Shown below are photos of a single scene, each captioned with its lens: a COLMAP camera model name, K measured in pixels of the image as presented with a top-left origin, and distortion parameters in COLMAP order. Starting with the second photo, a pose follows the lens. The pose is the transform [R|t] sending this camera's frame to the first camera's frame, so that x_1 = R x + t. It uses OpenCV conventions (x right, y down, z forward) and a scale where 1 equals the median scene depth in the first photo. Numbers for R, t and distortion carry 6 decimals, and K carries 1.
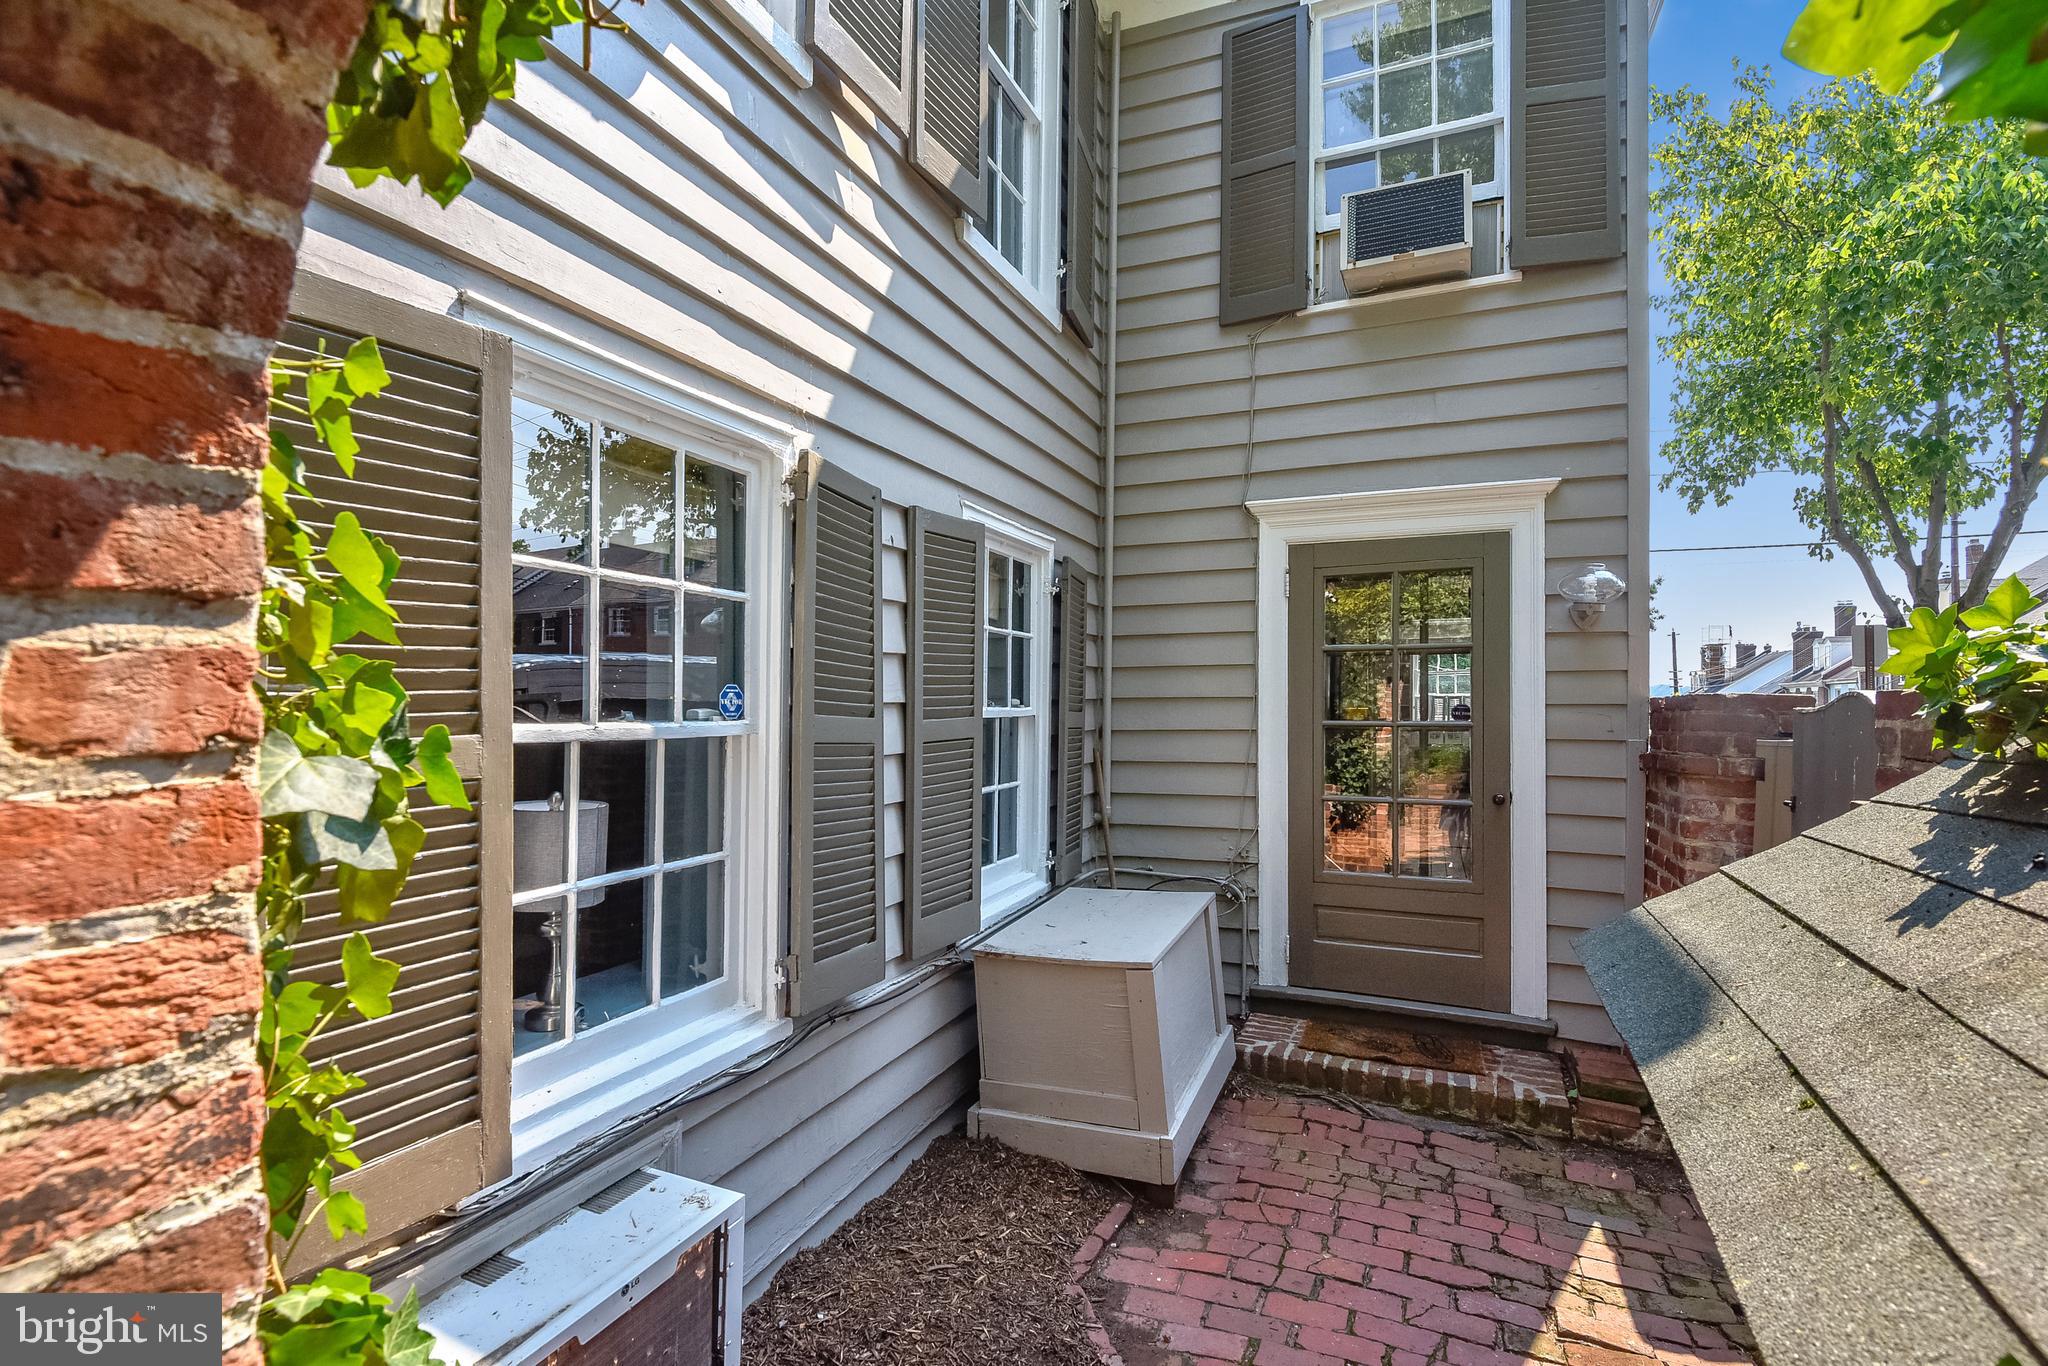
lens RADIAL K [[1002.6, 0, 1019.1], [0, 1002.6, 695.9], [0, 0, 1]] dist [-0.014892, -0.006047]
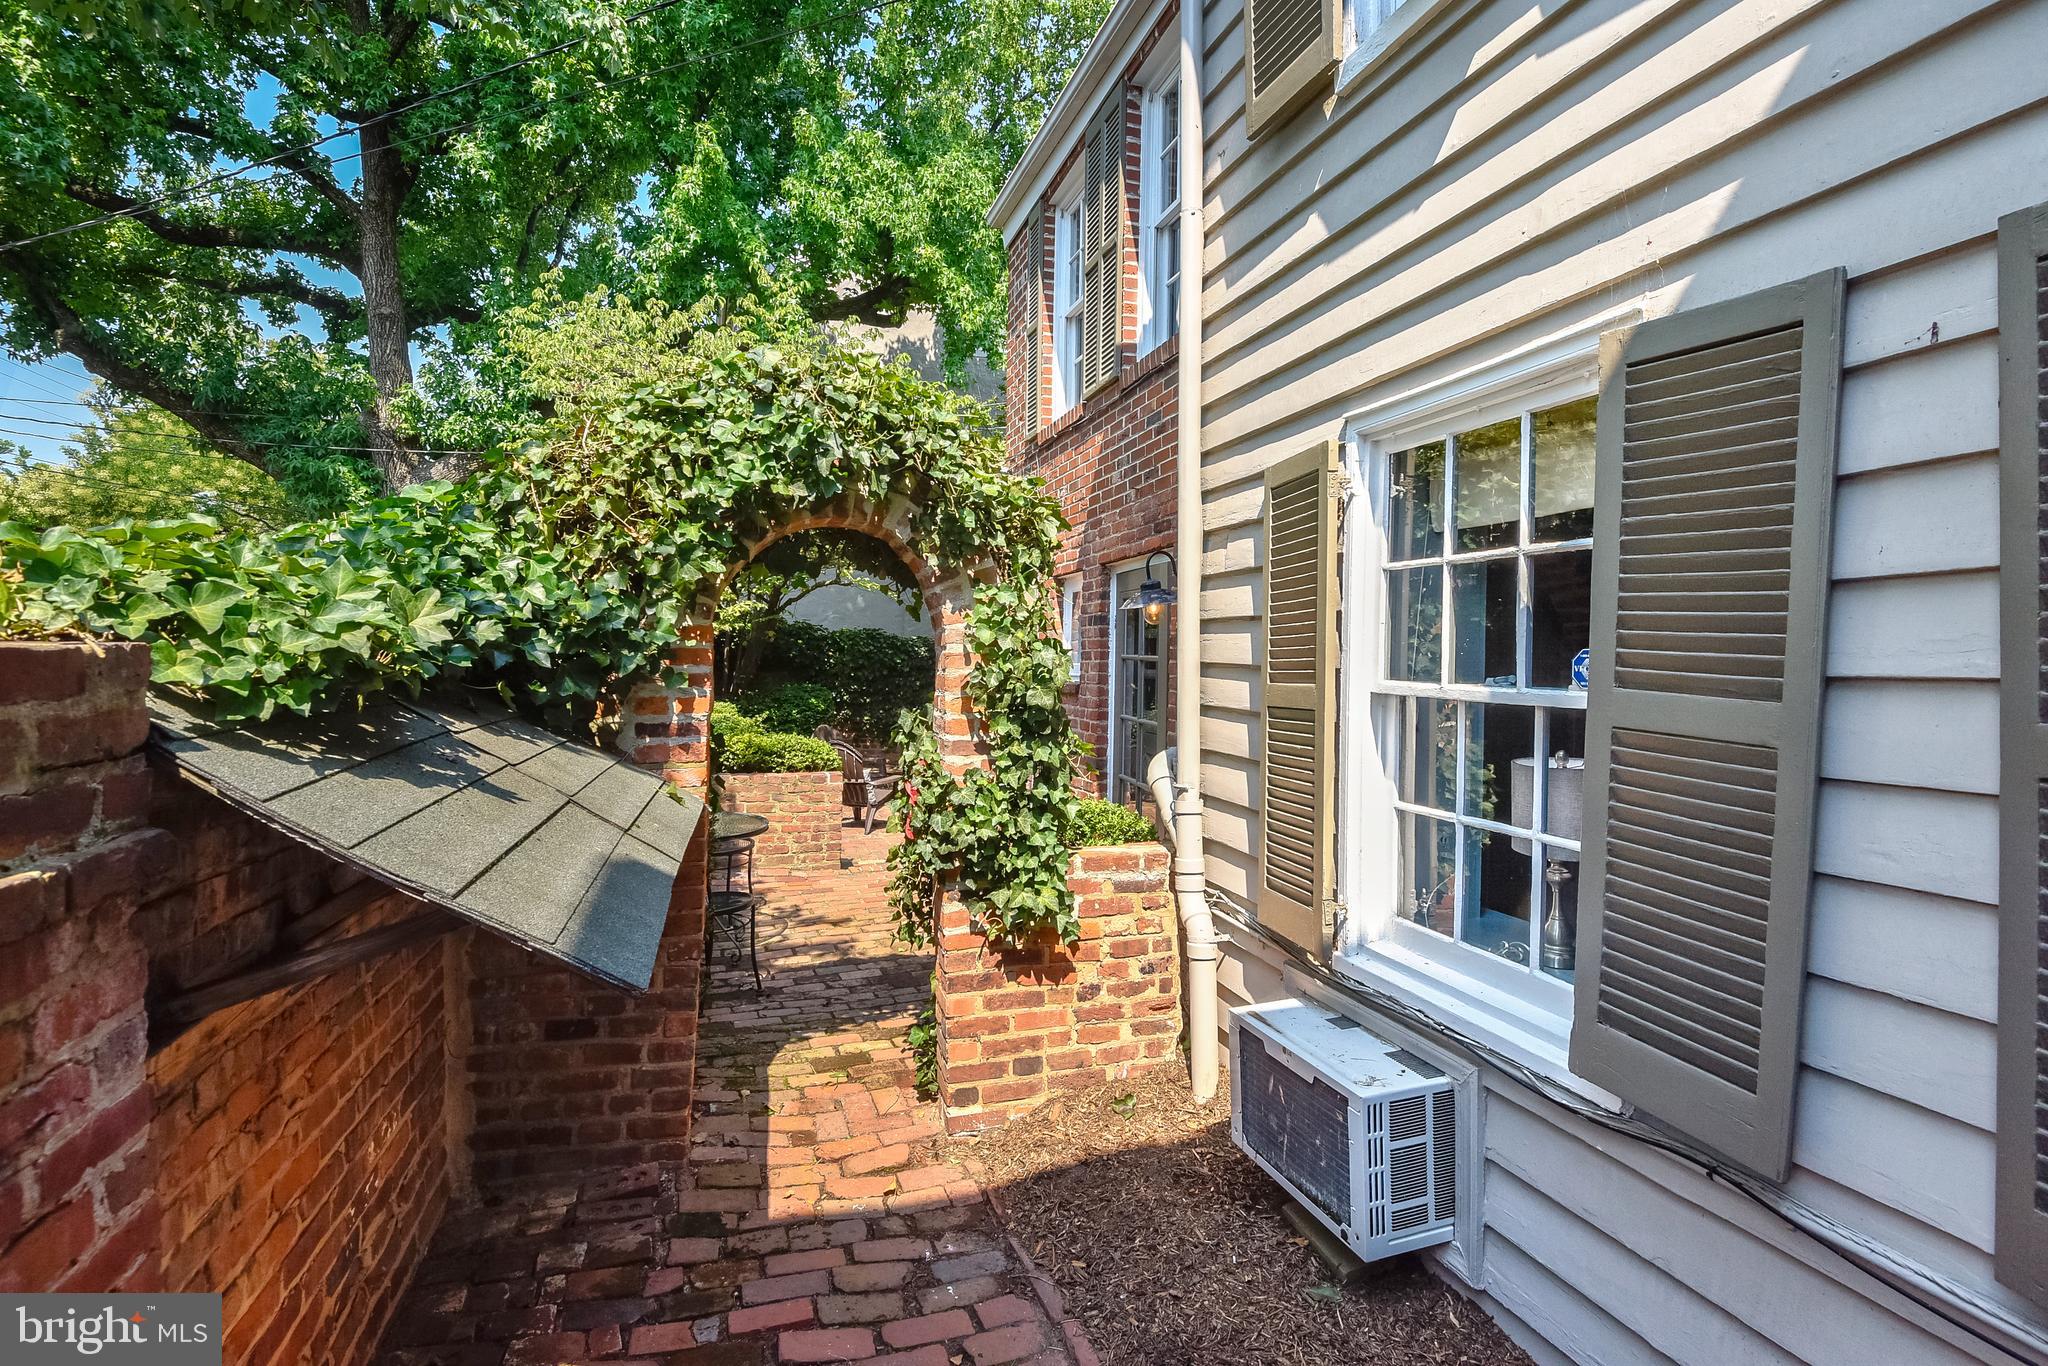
lens RADIAL K [[1002.6, 0, 1059.1], [0, 1002.6, 669.4], [0, 0, 1]] dist [-0.014892, -0.006047]
pose [[-0.762391, -0.007299, -0.647076, 0.647725], [-0.014833, 0.999871, 0.006197, 0.008670], [0.646947, 0.014323, -0.762400, 1.456087]]
